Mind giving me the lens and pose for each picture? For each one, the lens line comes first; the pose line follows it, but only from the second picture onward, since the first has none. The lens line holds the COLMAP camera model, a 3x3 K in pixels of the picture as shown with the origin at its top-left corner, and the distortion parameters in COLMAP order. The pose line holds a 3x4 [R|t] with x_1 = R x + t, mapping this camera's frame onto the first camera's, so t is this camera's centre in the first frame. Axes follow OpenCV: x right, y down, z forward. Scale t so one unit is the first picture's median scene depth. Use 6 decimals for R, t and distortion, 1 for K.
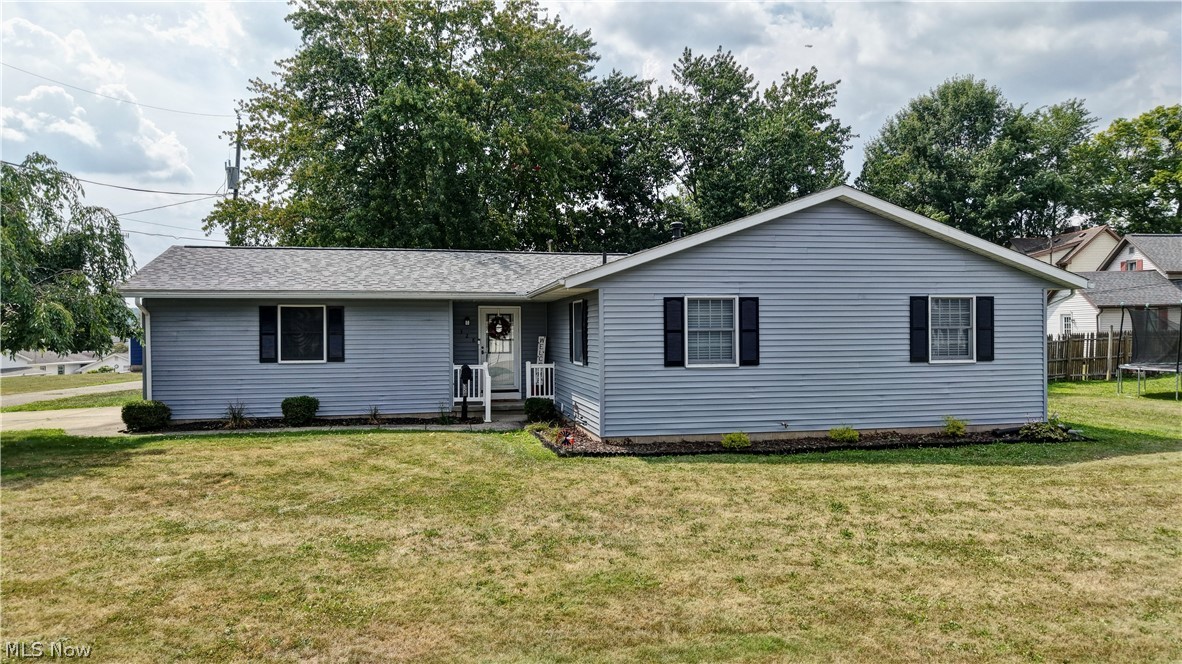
lens RADIAL K [[801.8, 0, 591.0], [0, 801.8, 332.0], [0, 0, 1]] dist [0.015777, -0.000508]
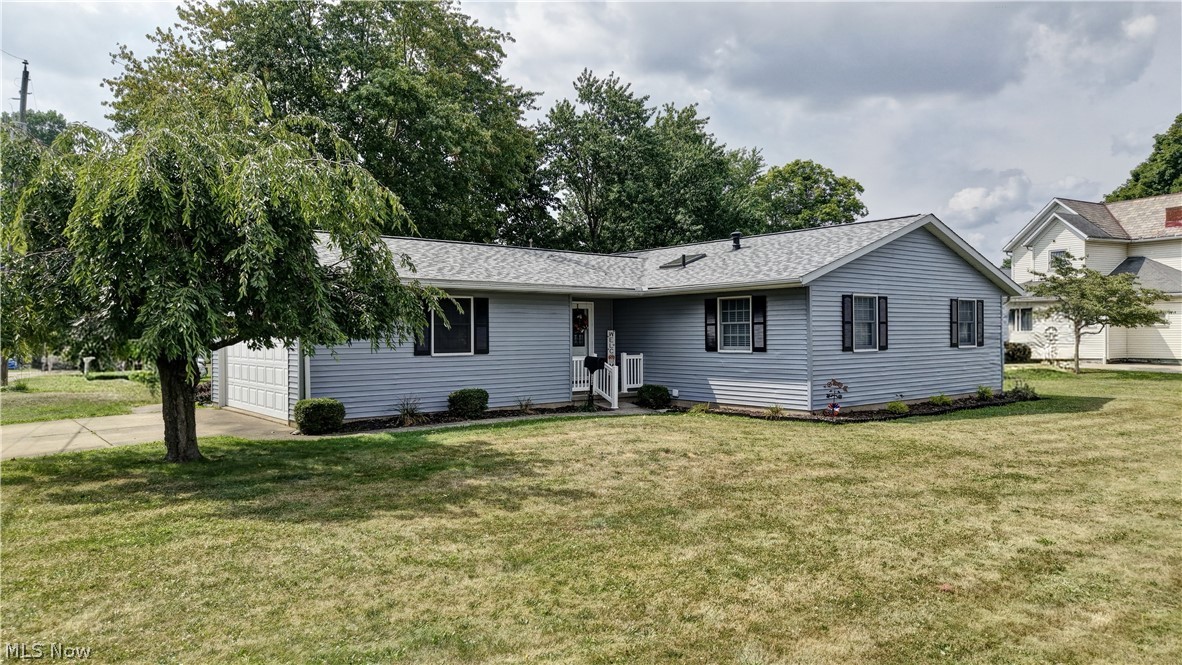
lens RADIAL K [[798.2, 0, 591.0], [0, 798.2, 332.5], [0, 0, 1]] dist [0.027036, -0.002495]
pose [[0.886868, 0.000920, 0.462021, -0.649794], [0.002249, 0.999978, -0.006308, 0.016874], [-0.462017, 0.006633, 0.886846, 0.067980]]
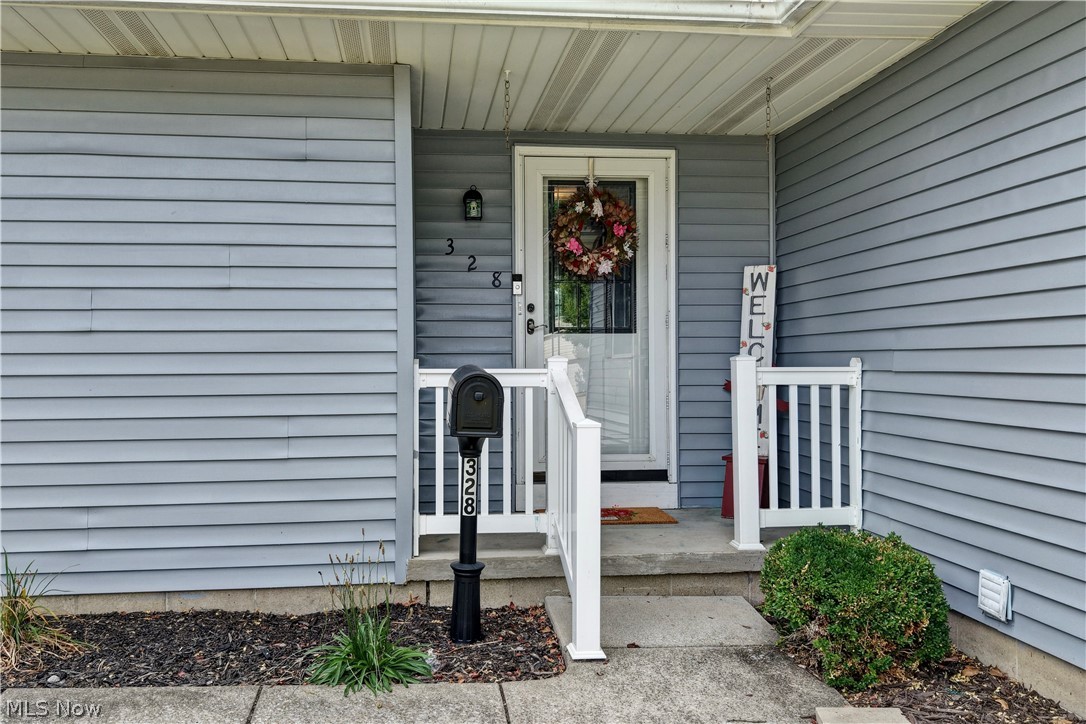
lens RADIAL K [[975.7, 0, 504.9], [0, 975.7, 358.8], [0, 0, 1]] dist [-0.004695, -0.002204]
pose [[0.994954, -0.000759, -0.100334, -0.124475], [0.000421, 0.999994, -0.003390, 0.040827], [0.100336, 0.003331, 0.994948, 0.761971]]
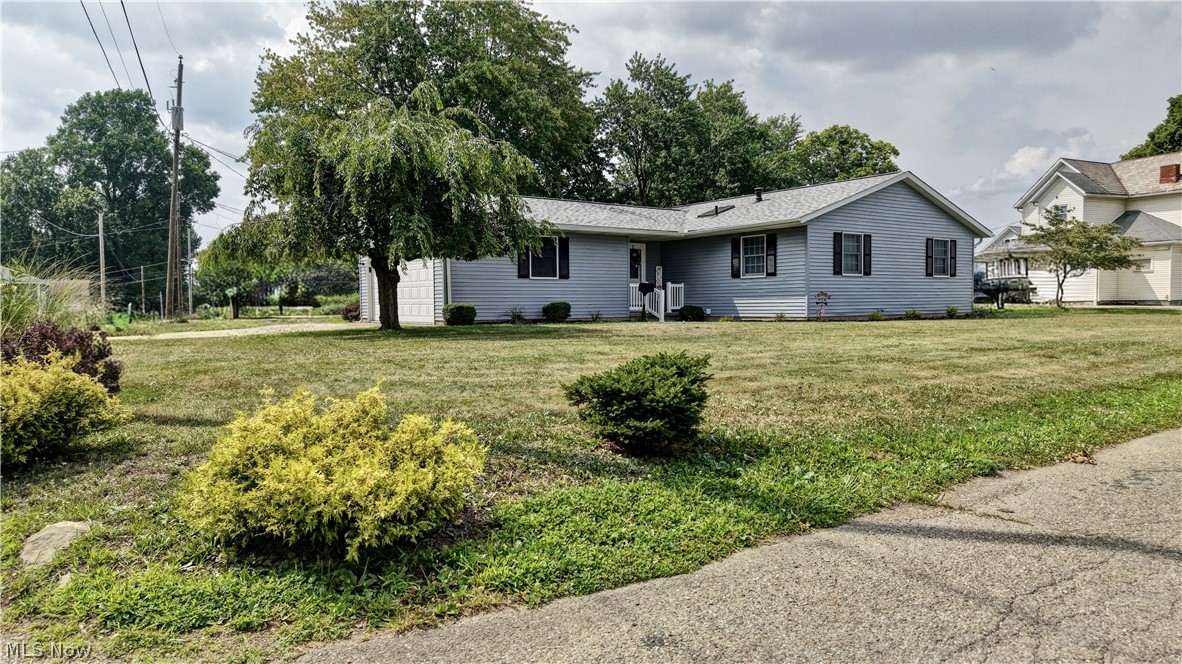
lens RADIAL K [[801.8, 0, 591.0], [0, 801.8, 332.0], [0, 0, 1]] dist [0.015777, -0.000508]
pose [[0.911064, -0.017351, 0.411901, -0.828214], [0.004835, 0.999495, 0.031408, 0.084606], [-0.412237, -0.026623, 0.910687, -0.240131]]
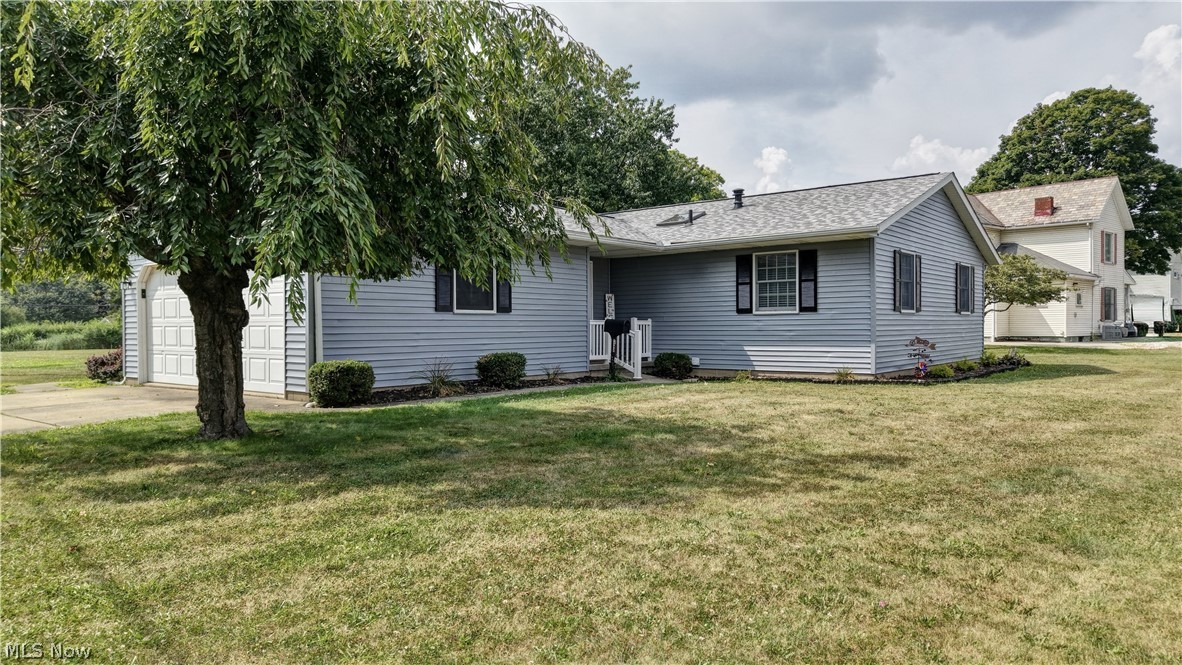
lens RADIAL K [[801.8, 0, 591.0], [0, 801.8, 332.5], [0, 0, 1]] dist [0.015777, -0.000508]
pose [[0.768828, -0.003229, 0.639448, -0.770229], [0.002865, 0.999995, 0.001604, 0.056055], [-0.639450, 0.000599, 0.768833, 0.314226]]
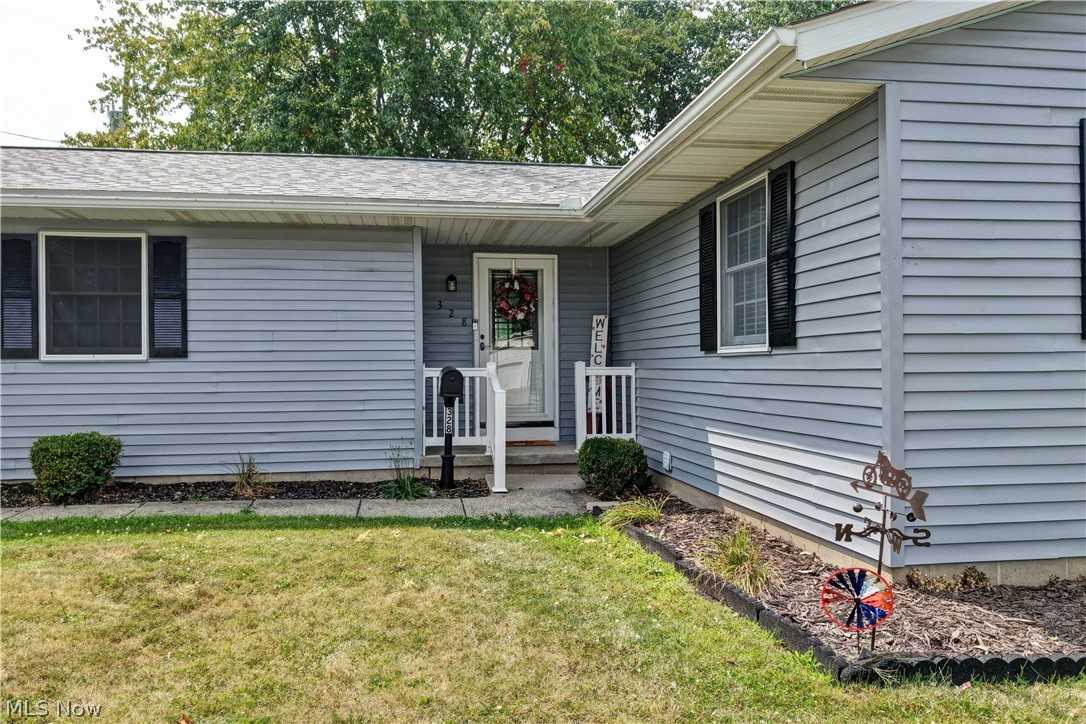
lens RADIAL K [[864.6, 0, 543.0], [0, 864.6, 362.0], [0, 0, 1]] dist [-0.003933, 0.002841]
pose [[0.999239, -0.002347, -0.038933, -0.085060], [0.002122, 0.999981, -0.005823, 0.042307], [0.038945, 0.005736, 0.999225, 0.515539]]
